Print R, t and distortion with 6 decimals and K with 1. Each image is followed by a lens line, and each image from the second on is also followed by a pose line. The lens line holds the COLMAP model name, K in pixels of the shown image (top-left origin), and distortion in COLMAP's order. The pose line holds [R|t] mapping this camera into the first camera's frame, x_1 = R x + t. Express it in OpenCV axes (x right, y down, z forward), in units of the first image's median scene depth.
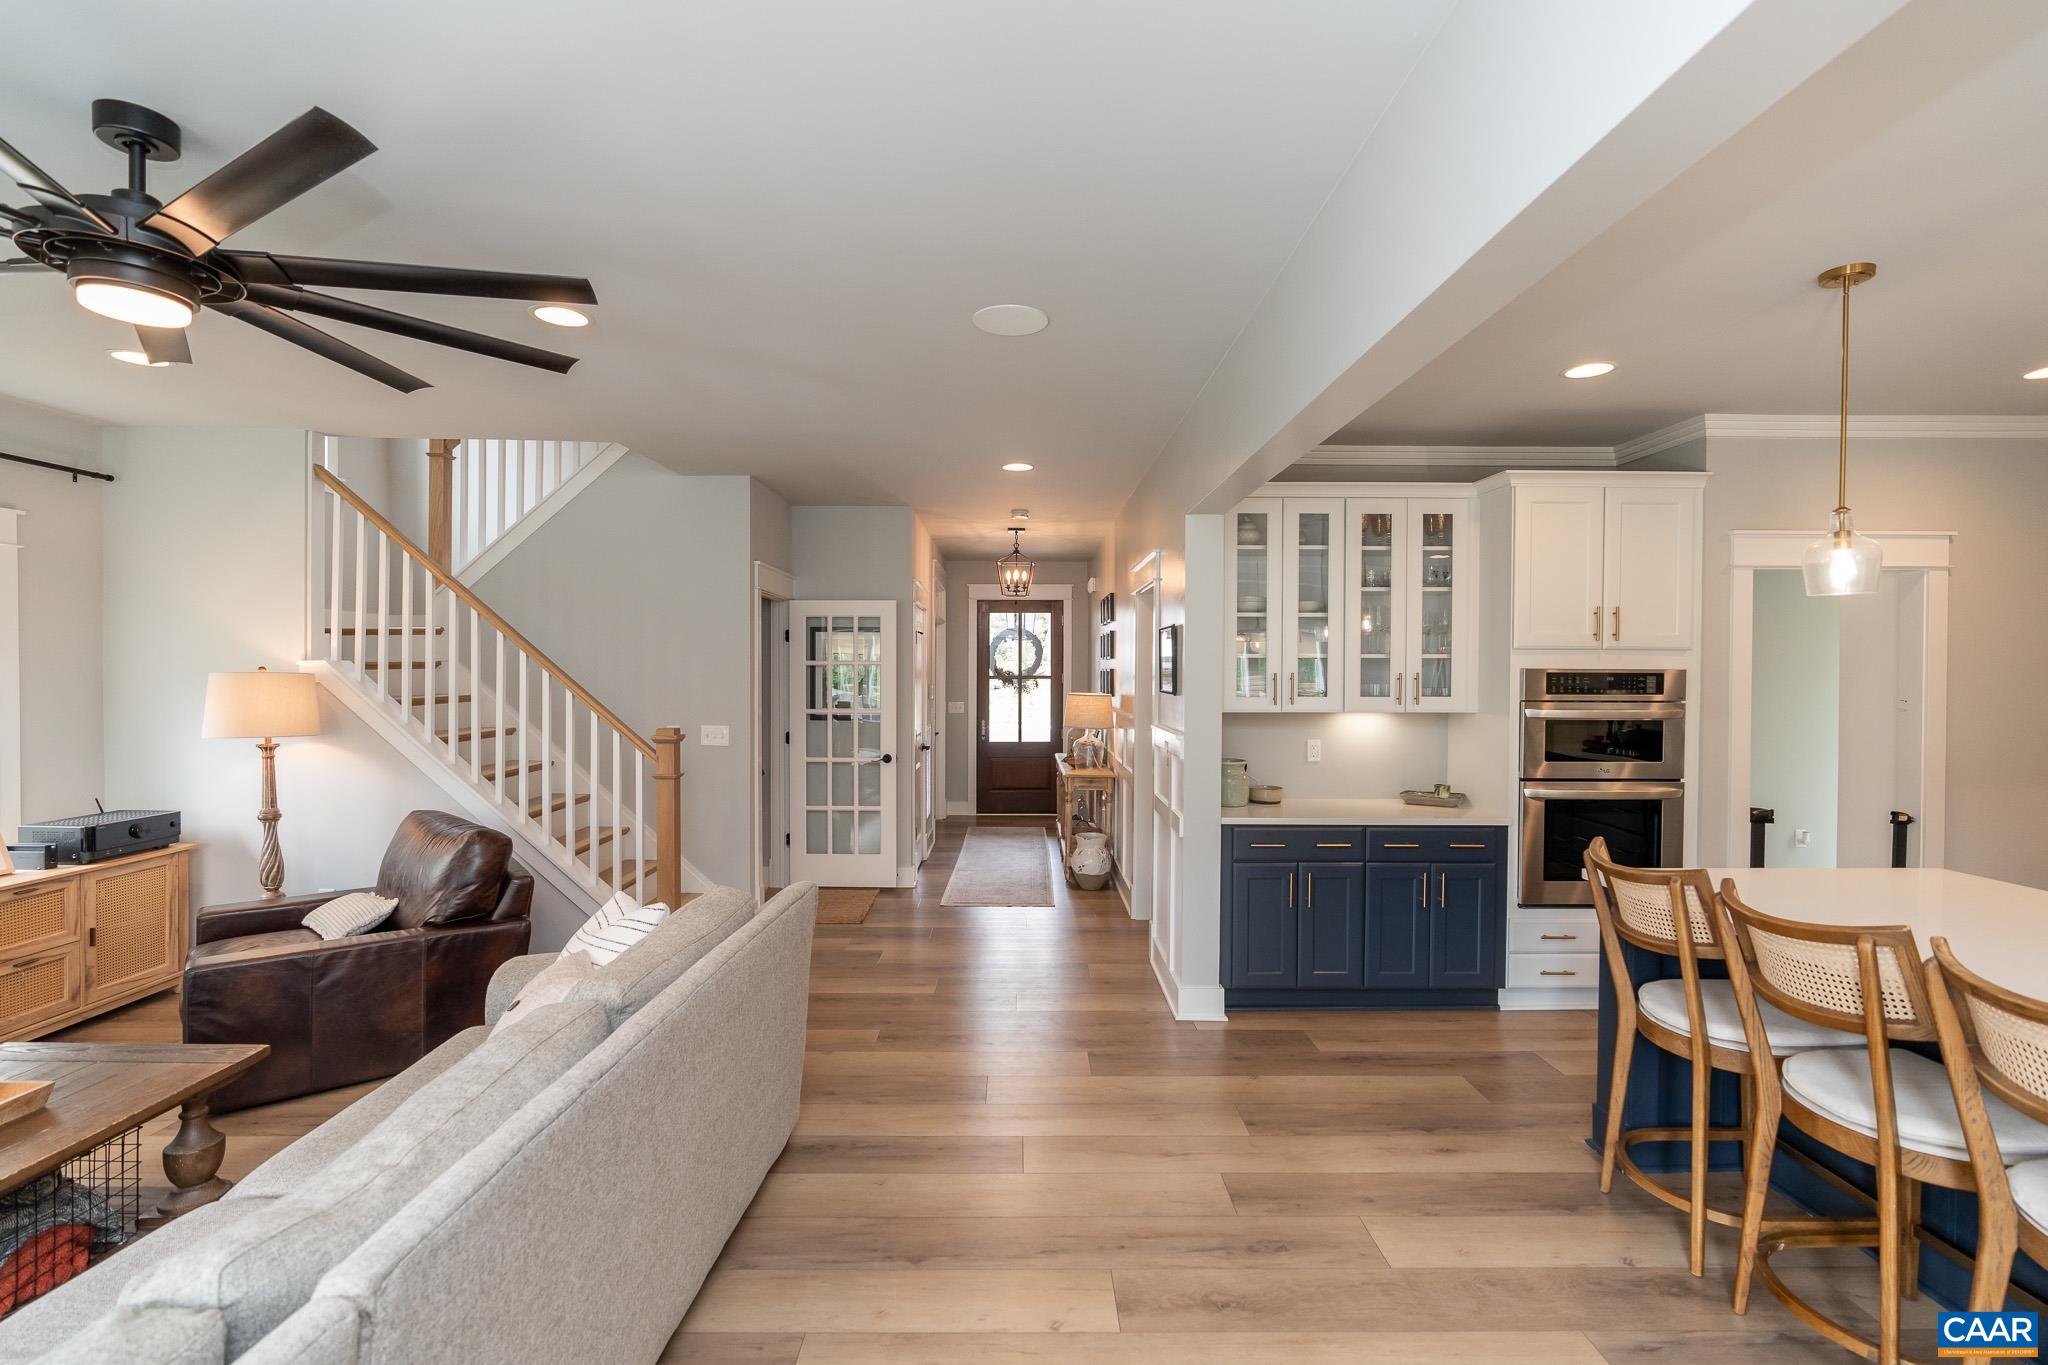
lens RADIAL K [[914.9, 0, 1027.7], [0, 914.9, 682.7], [0, 0, 1]] dist [-0.007905, 0.001637]
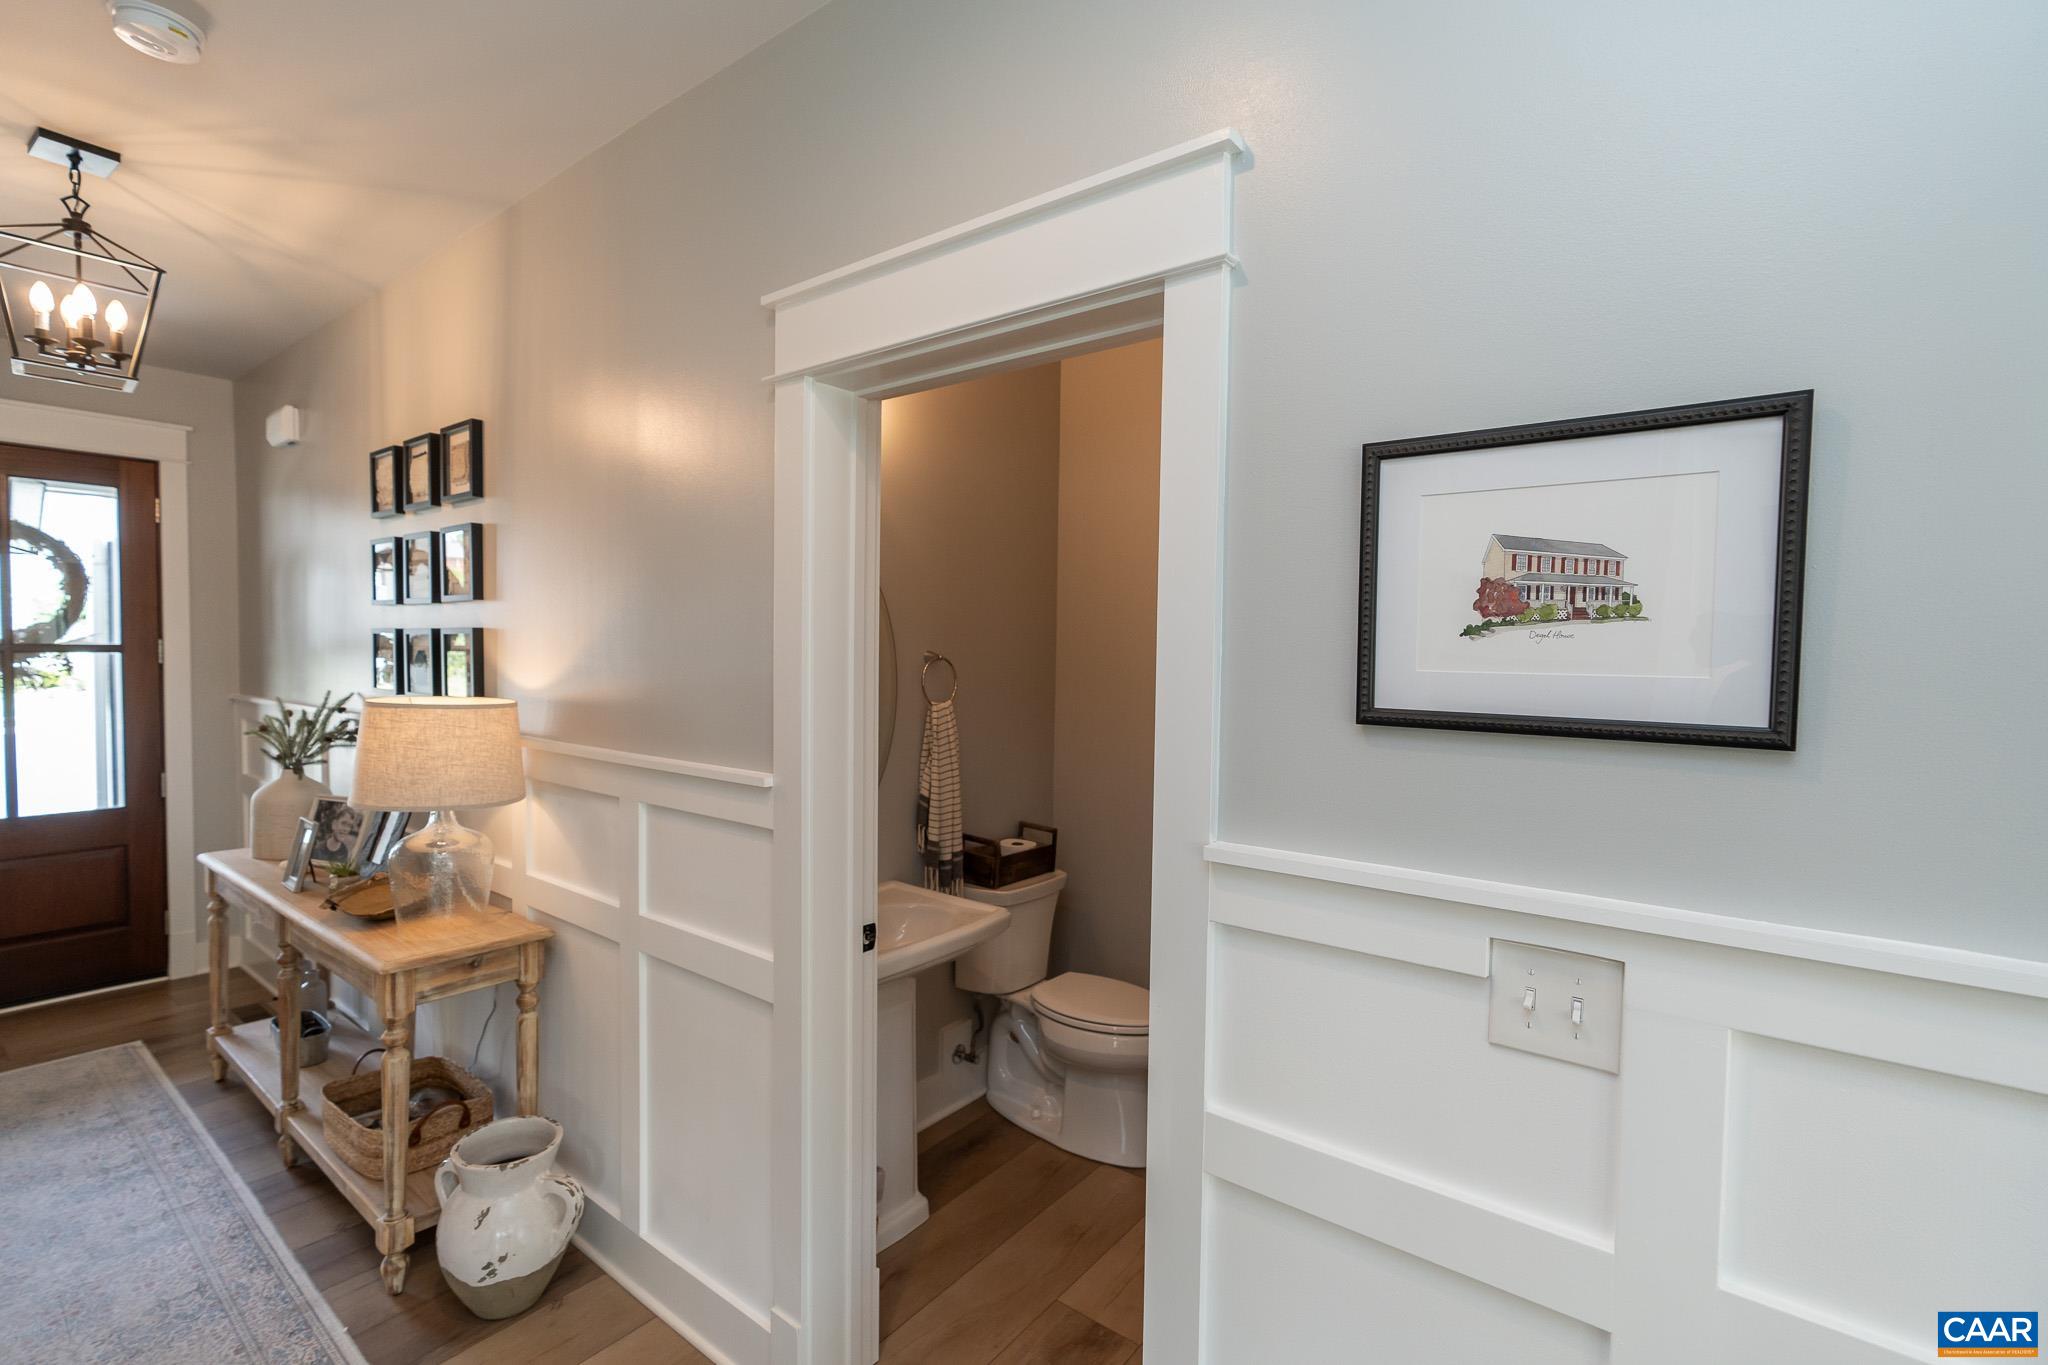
lens RADIAL K [[928.0, 0, 1024.0], [0, 928.0, 684.2], [0, 0, 1]] dist [-0.011558, 0.005265]
pose [[0.623352, -0.023400, 0.781591, -0.100008], [-0.001080, 0.999525, 0.030786, -0.007097], [-0.781941, -0.020035, 0.623031, 0.975033]]
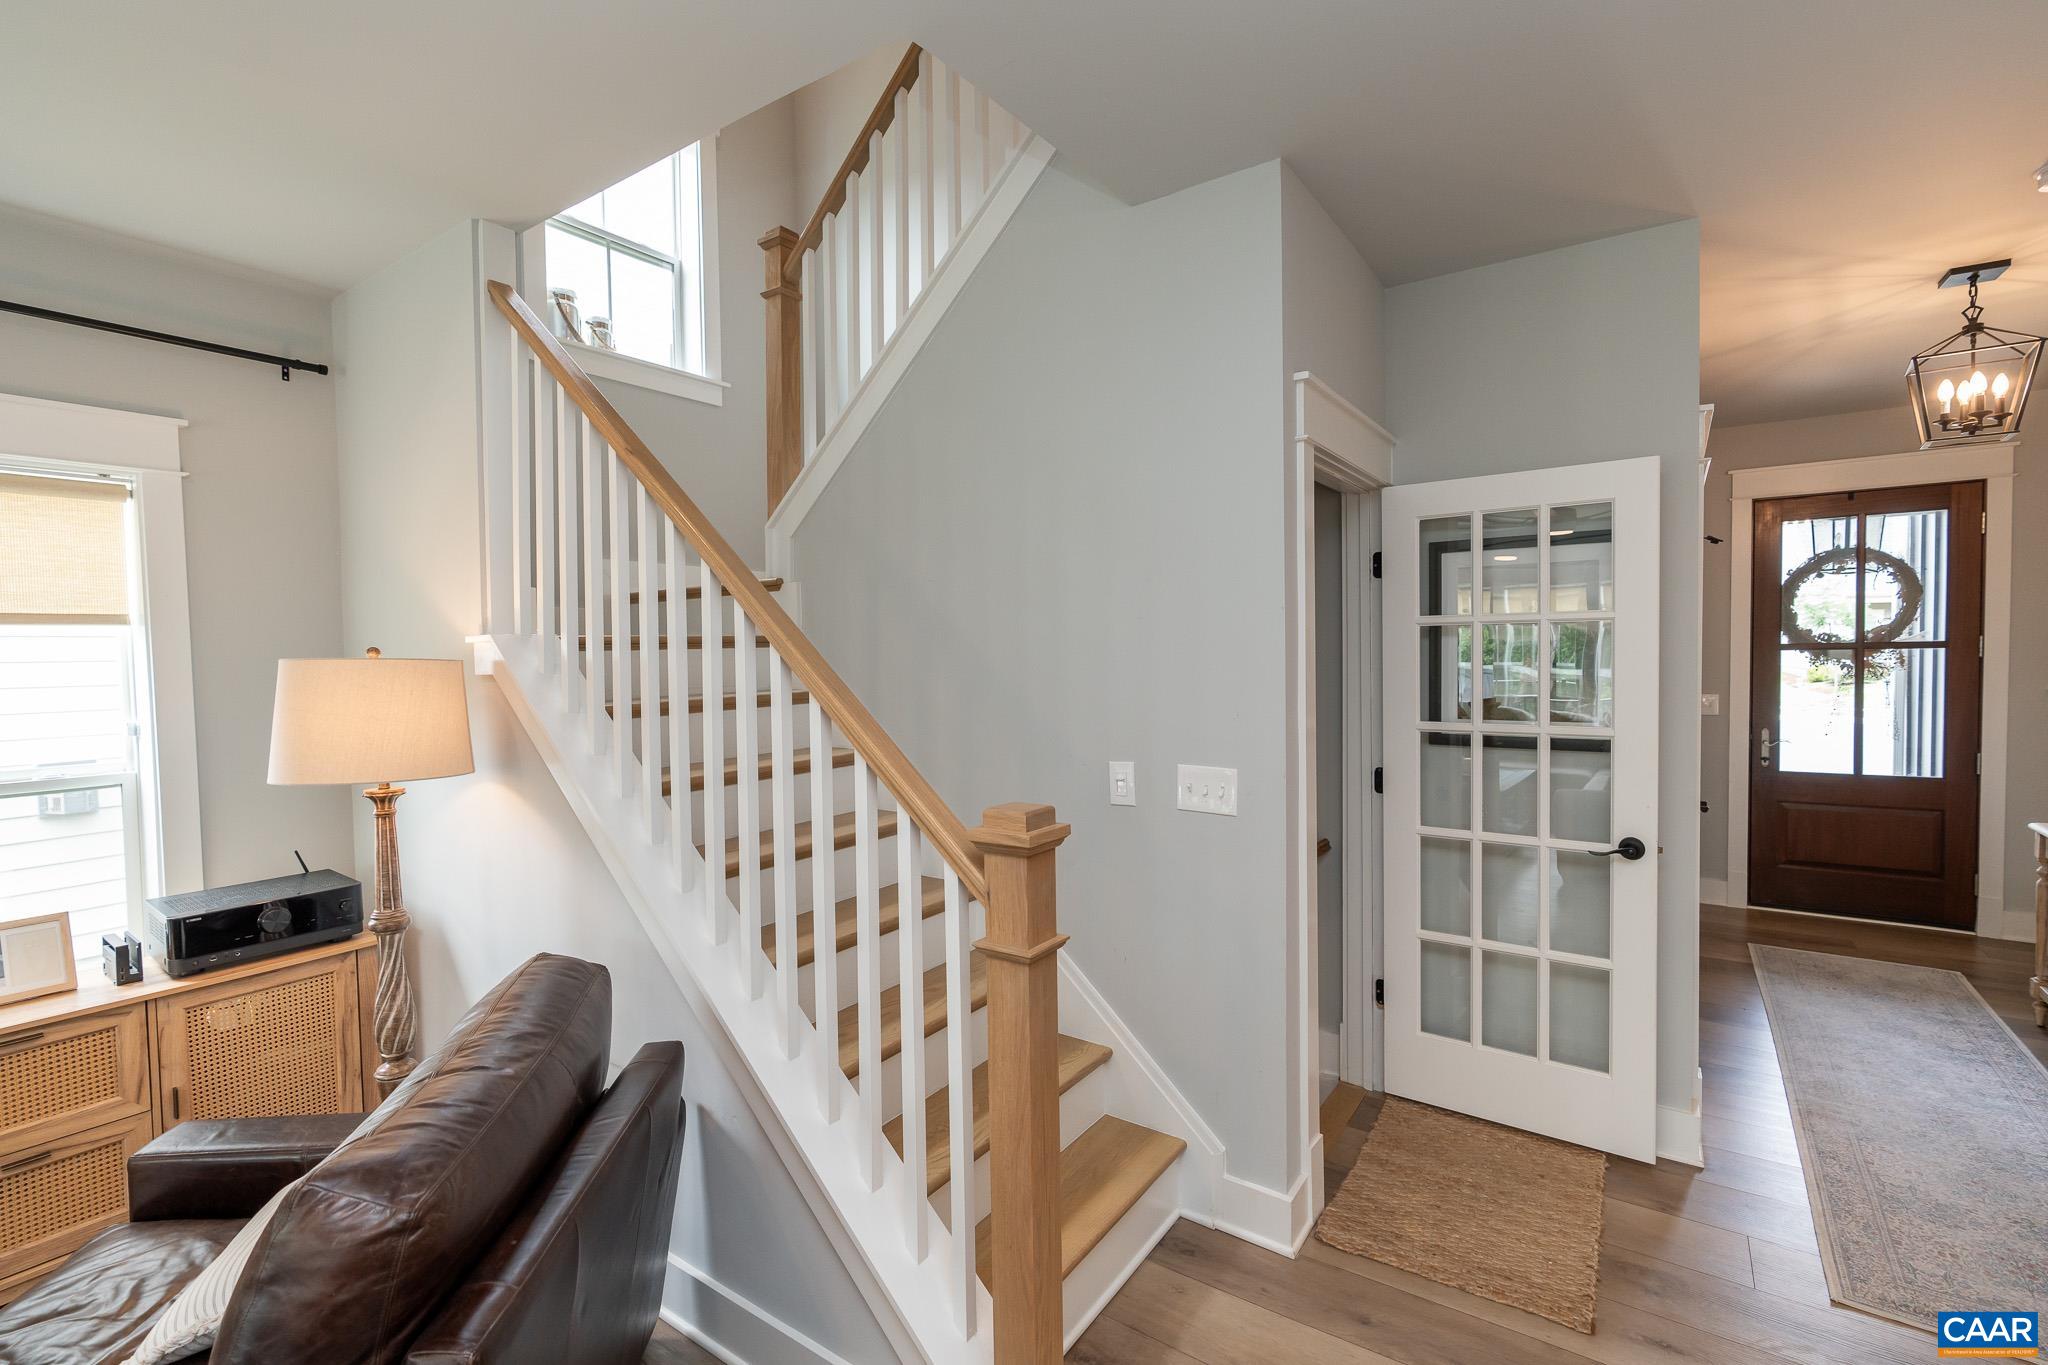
lens RADIAL K [[914.9, 0, 1027.7], [0, 914.9, 682.7], [0, 0, 1]] dist [-0.007905, 0.001637]
pose [[0.812509, 0.005084, -0.582926, -0.197094], [0.010723, 0.999662, 0.023664, -0.005281], [0.582850, -0.025478, 0.812180, 0.747341]]
